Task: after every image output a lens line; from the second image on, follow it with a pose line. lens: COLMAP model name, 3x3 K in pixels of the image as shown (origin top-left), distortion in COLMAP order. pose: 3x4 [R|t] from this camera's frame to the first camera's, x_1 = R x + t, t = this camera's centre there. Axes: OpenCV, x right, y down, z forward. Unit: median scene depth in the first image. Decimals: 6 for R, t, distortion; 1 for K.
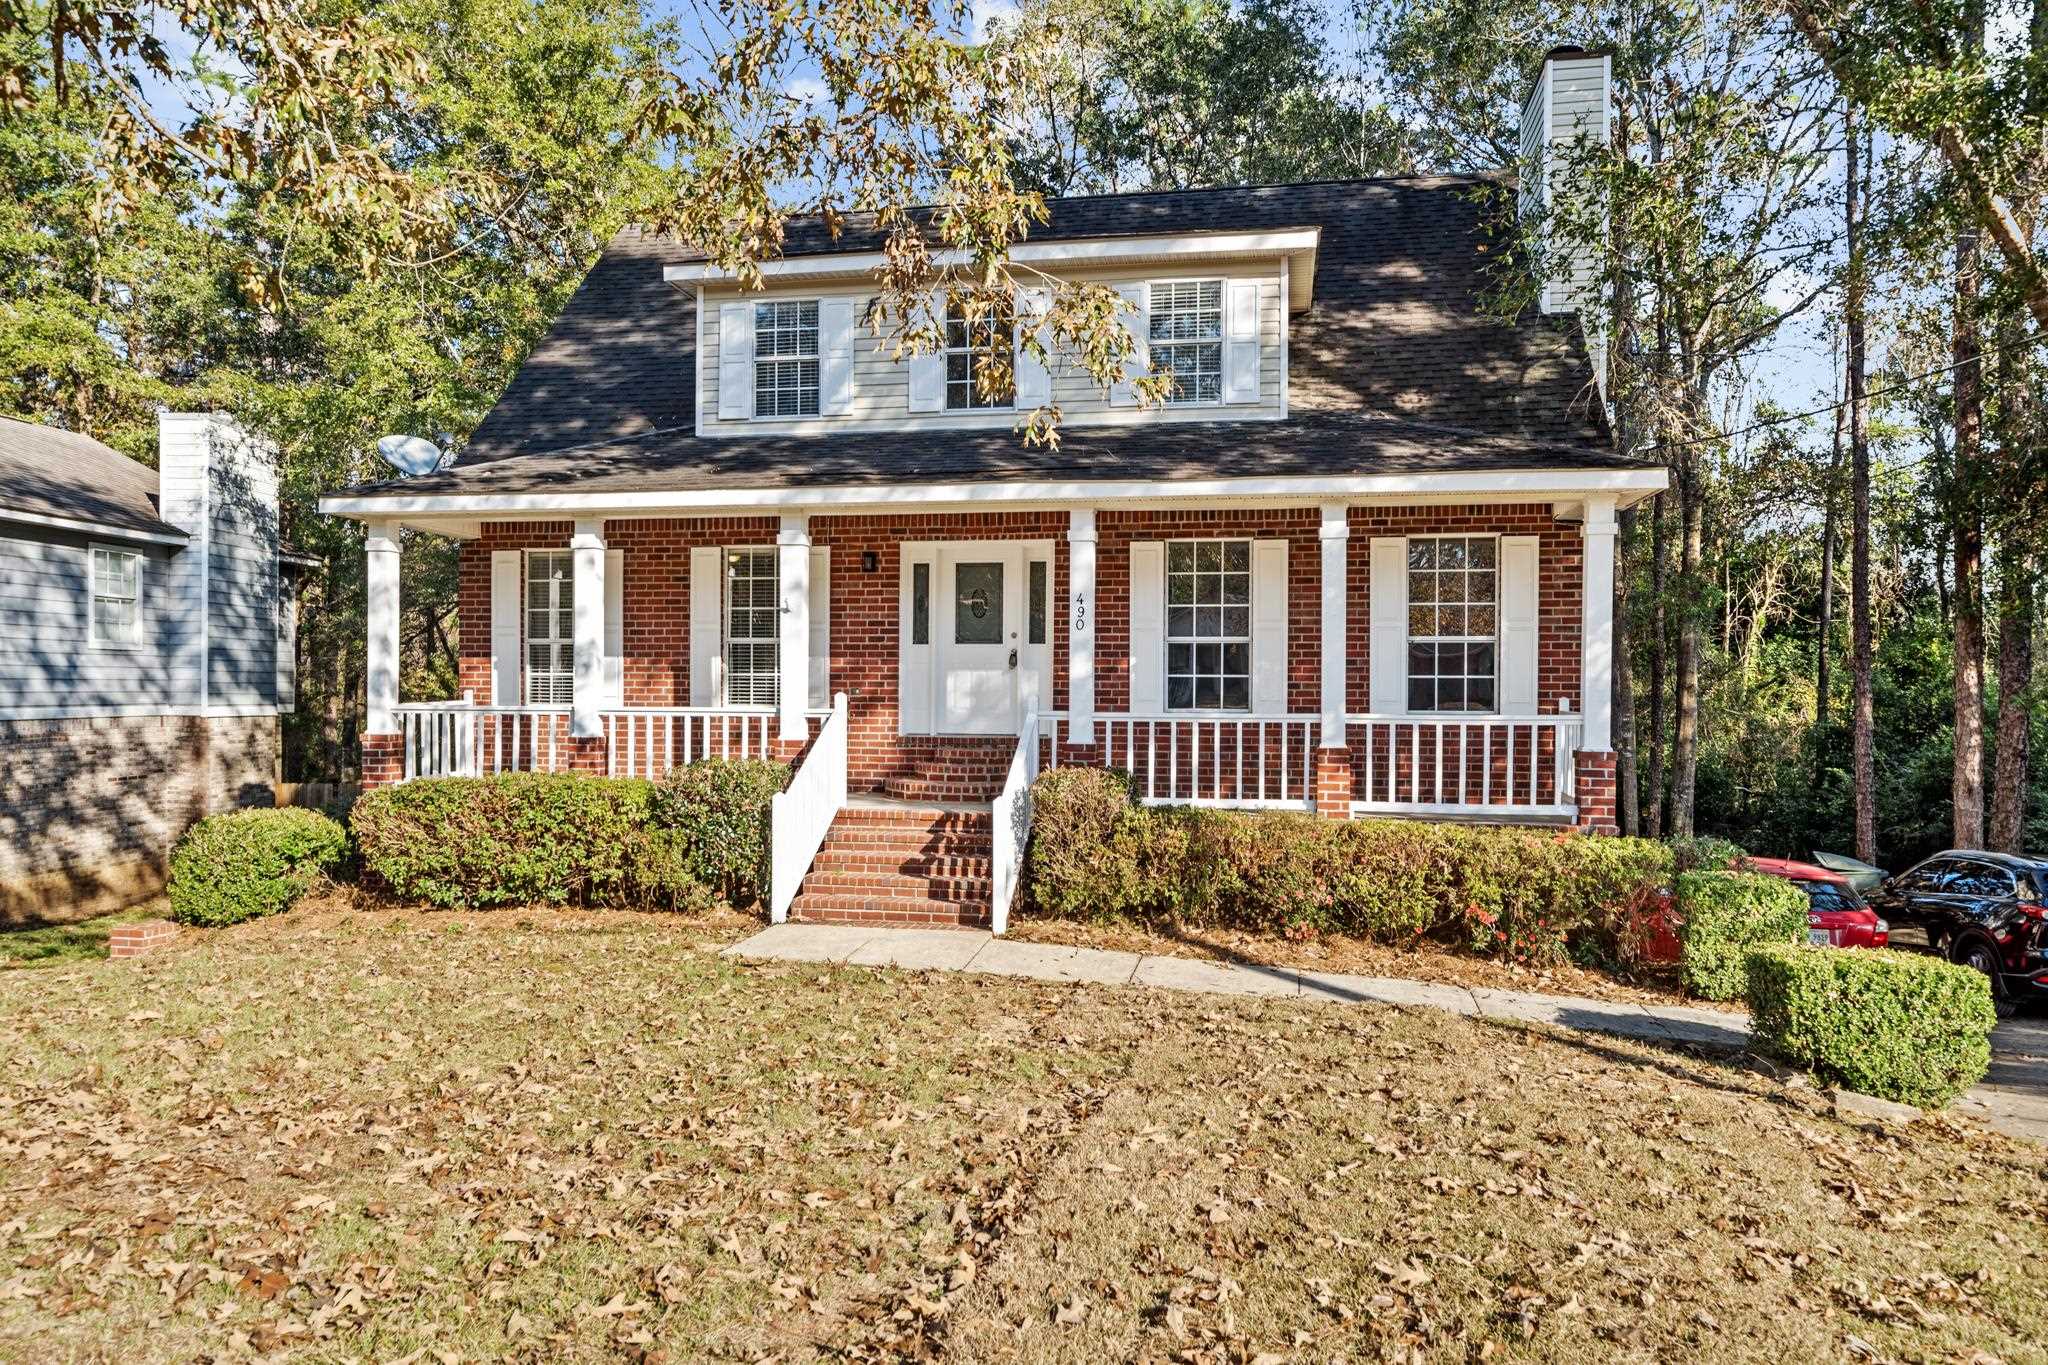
lens RADIAL K [[1398.4, 0, 1017.3], [0, 1398.4, 679.2], [0, 0, 1]] dist [0.003391, -0.000146]
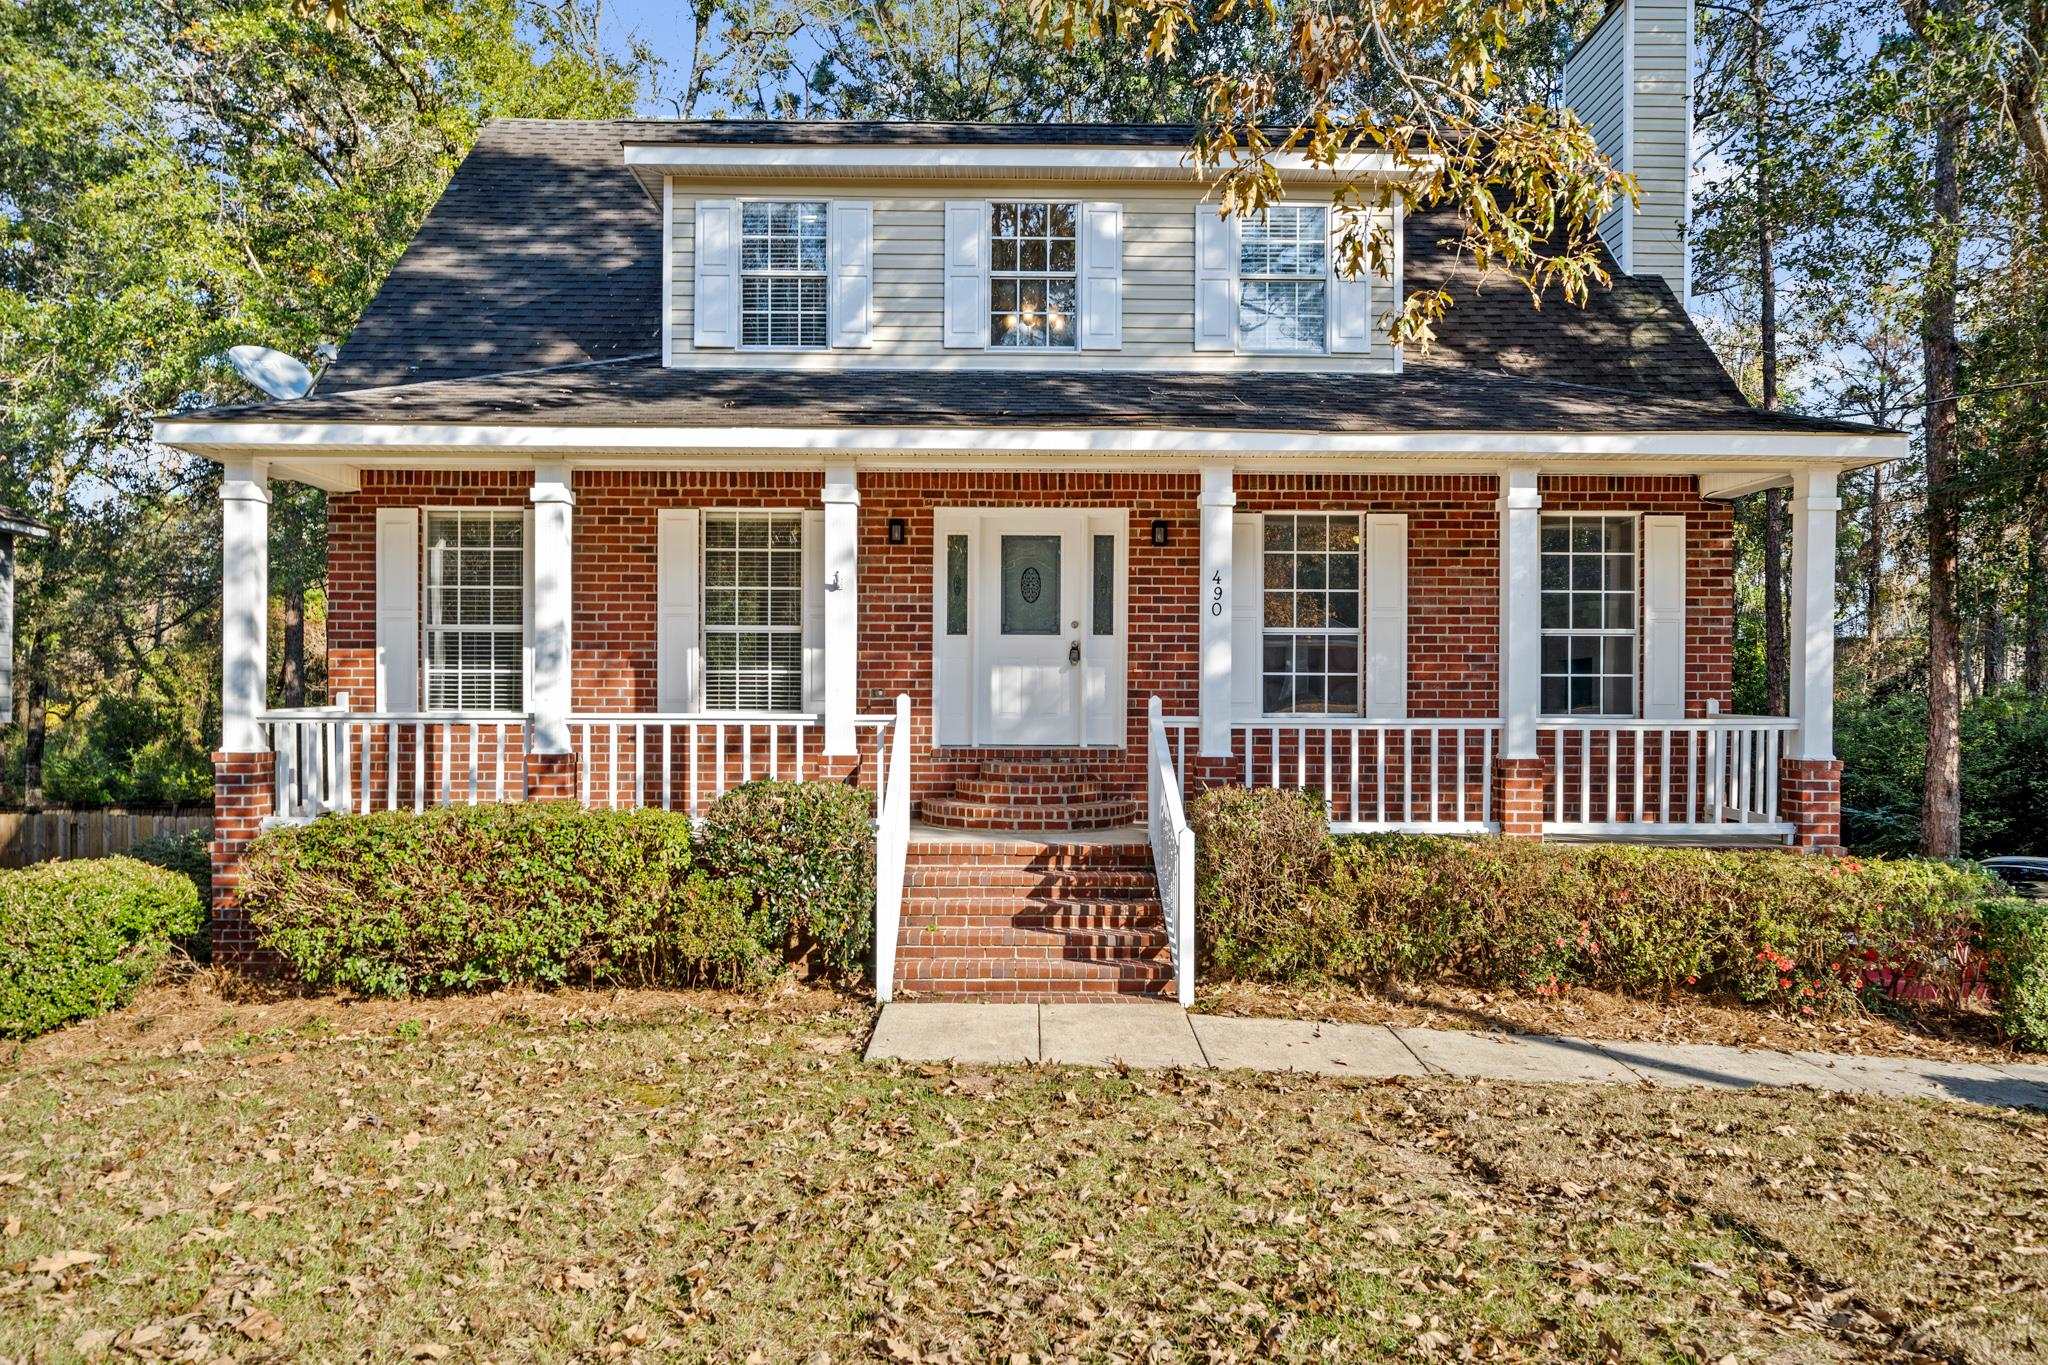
lens RADIAL K [[1398.4, 0, 1030.3], [0, 1398.4, 687.3], [0, 0, 1]] dist [0.003391, -0.000146]
pose [[0.979810, -0.000313, 0.199929, -0.202579], [-0.000283, 0.999996, 0.002951, 0.003389], [-0.199929, -0.002948, 0.979806, 0.210183]]
